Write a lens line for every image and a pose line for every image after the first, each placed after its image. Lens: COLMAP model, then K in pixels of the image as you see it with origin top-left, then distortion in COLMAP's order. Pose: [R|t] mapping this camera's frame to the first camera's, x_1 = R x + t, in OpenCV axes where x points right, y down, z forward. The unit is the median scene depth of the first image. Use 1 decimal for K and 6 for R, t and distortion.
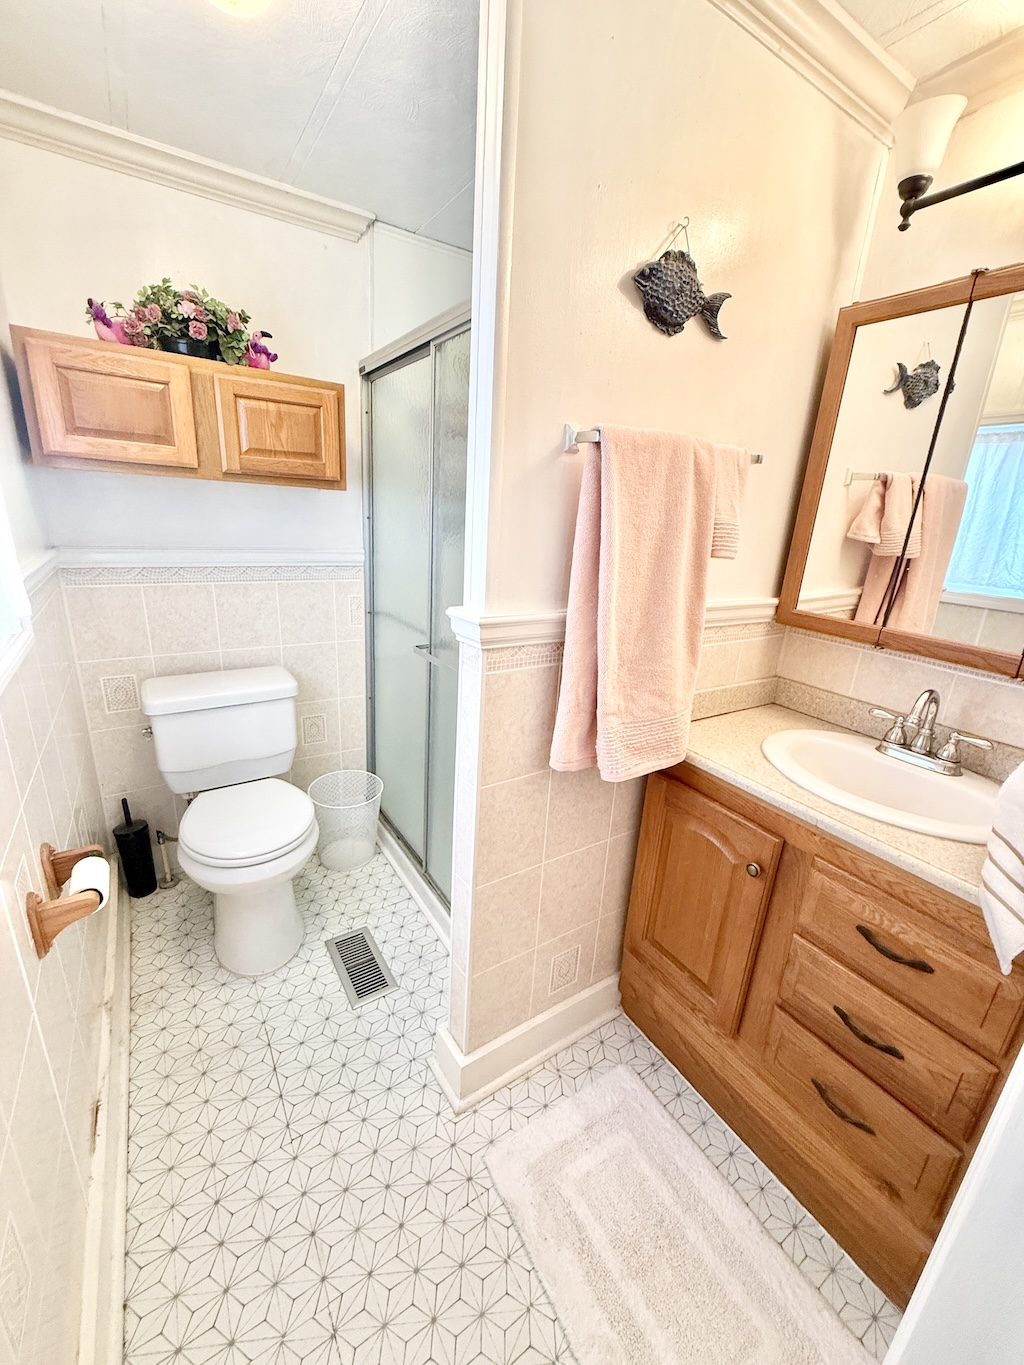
lens RADIAL K [[550.4, 0, 512.0], [0, 550.4, 682.5], [0, 0, 1]] dist [0.000434, -0.000163]
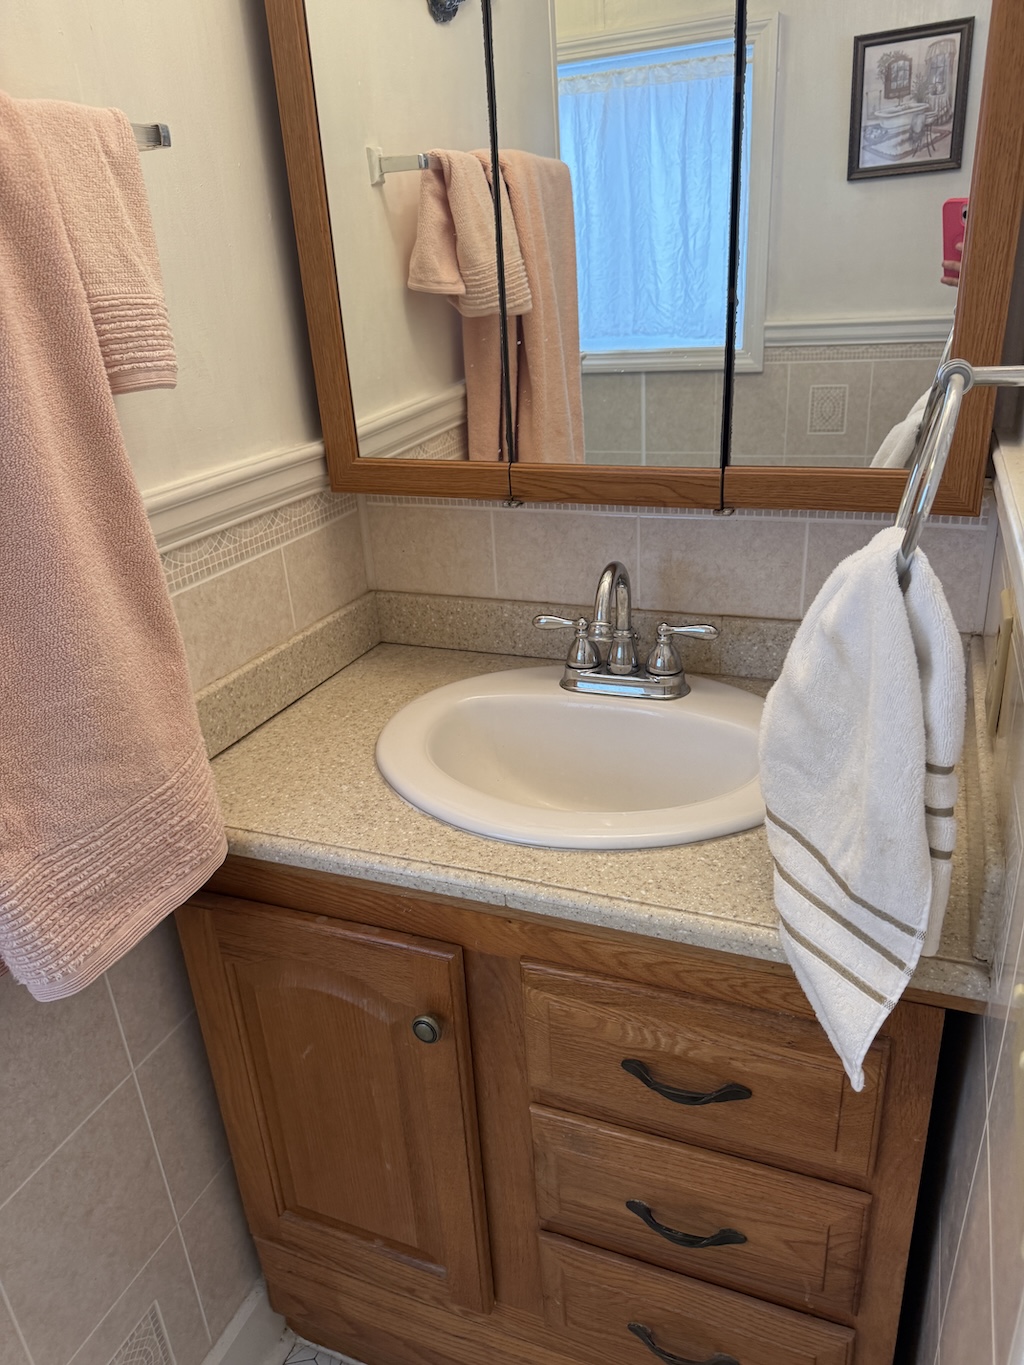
lens RADIAL K [[942.3, 0, 512.0], [0, 942.3, 682.5], [0, 0, 1]] dist [0.137624, -0.230008]
pose [[0.816610, -0.328885, 0.474323, 0.187847], [0.273805, 0.944162, 0.183270, -0.073716], [-0.508113, -0.019788, 0.861063, 0.229467]]
